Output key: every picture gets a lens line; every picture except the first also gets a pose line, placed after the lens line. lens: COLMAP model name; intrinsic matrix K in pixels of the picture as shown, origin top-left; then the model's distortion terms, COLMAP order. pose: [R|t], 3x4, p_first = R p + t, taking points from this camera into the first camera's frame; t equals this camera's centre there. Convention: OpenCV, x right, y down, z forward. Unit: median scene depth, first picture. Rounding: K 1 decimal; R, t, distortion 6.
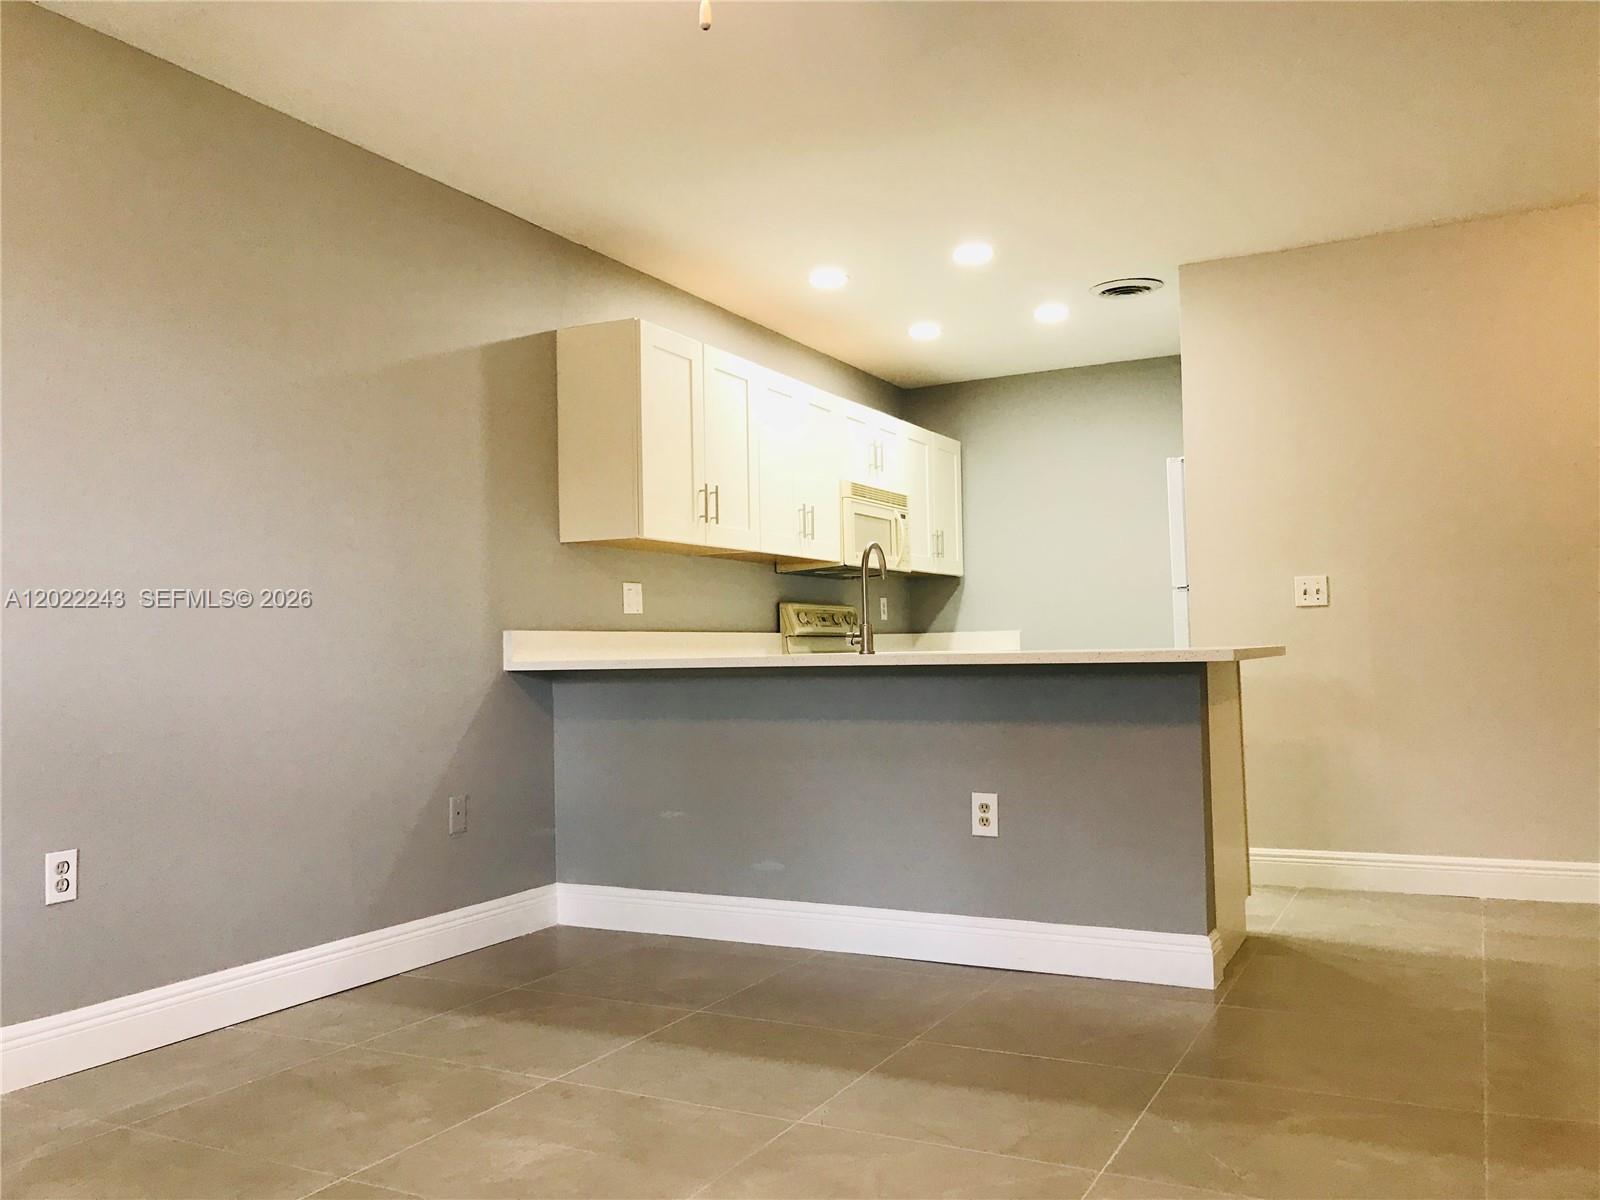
lens RADIAL K [[1306.0, 0, 800.0], [0, 1306.0, 600.0], [0, 0, 1]] dist [0.011949, 0.004051]
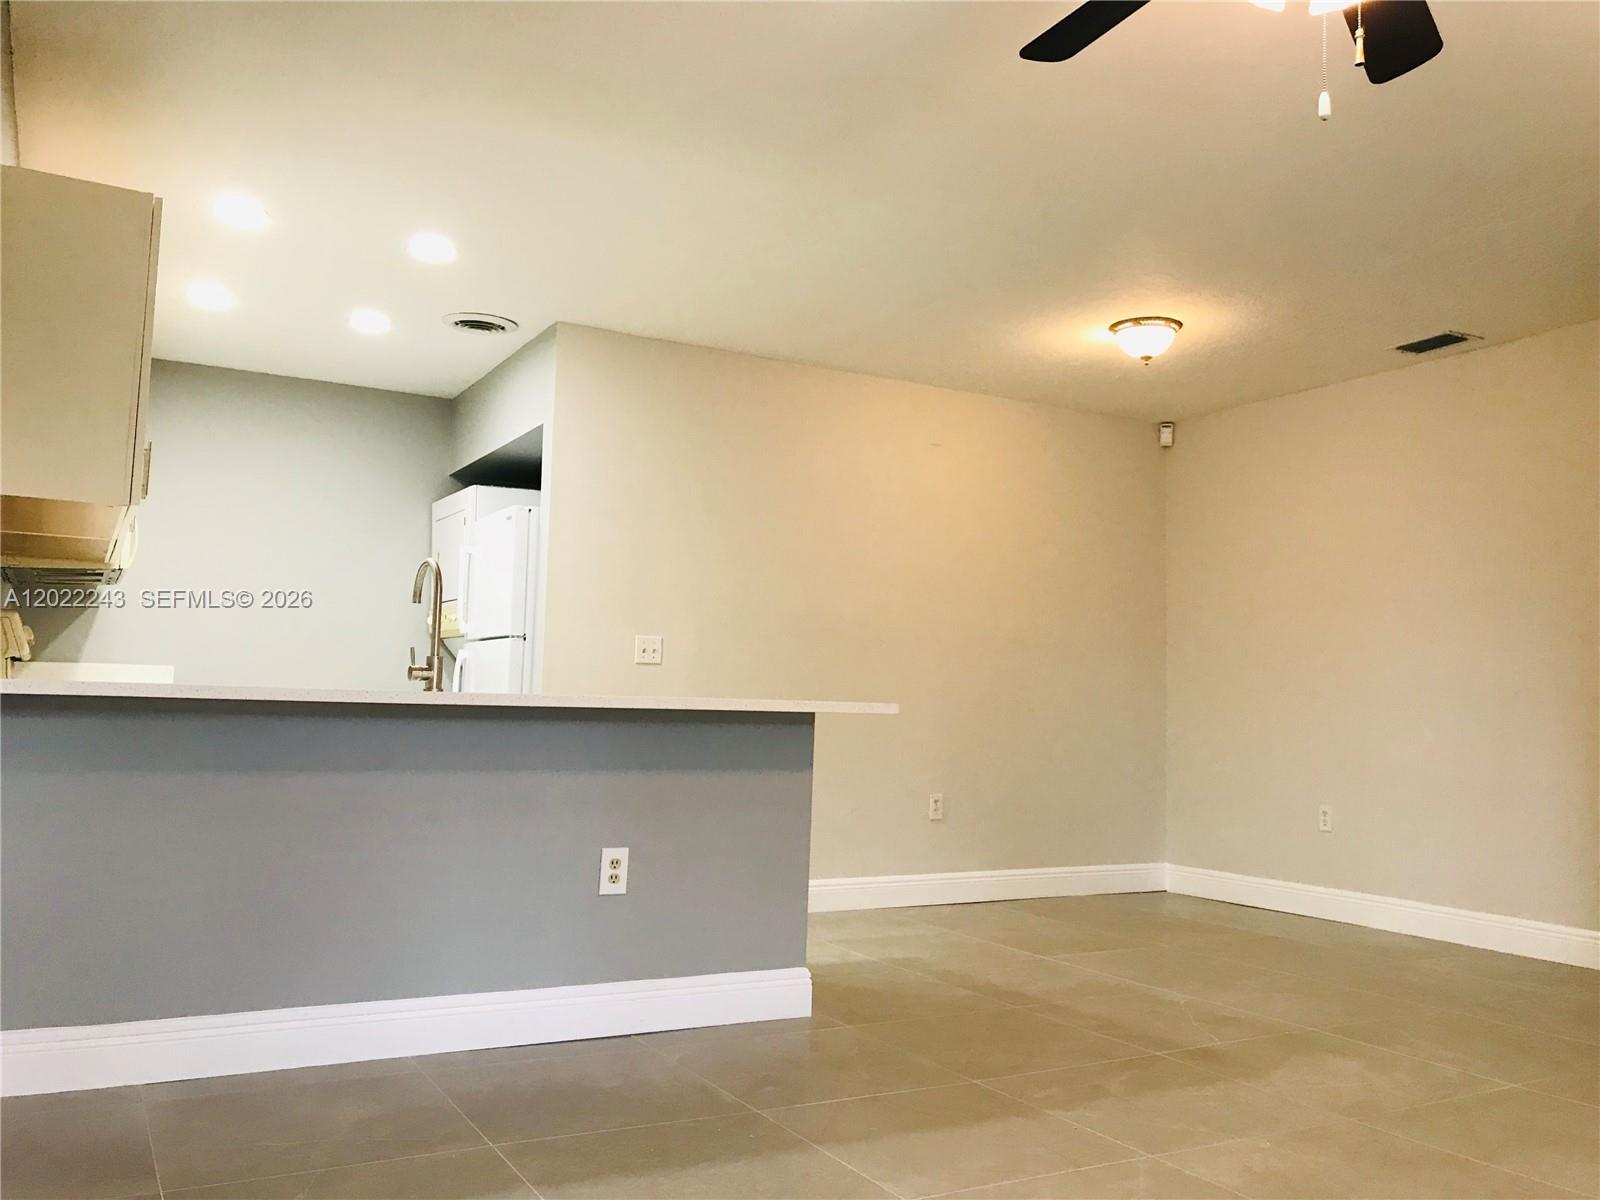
lens RADIAL K [[1314.8, 0, 800.0], [0, 1314.8, 600.0], [0, 0, 1]] dist [0.026242, -0.003960]
pose [[0.564406, 0.099701, 0.819455, -0.541542], [-0.068259, 0.994917, -0.074035, 0.029733], [-0.822671, -0.014150, 0.568342, 0.335107]]
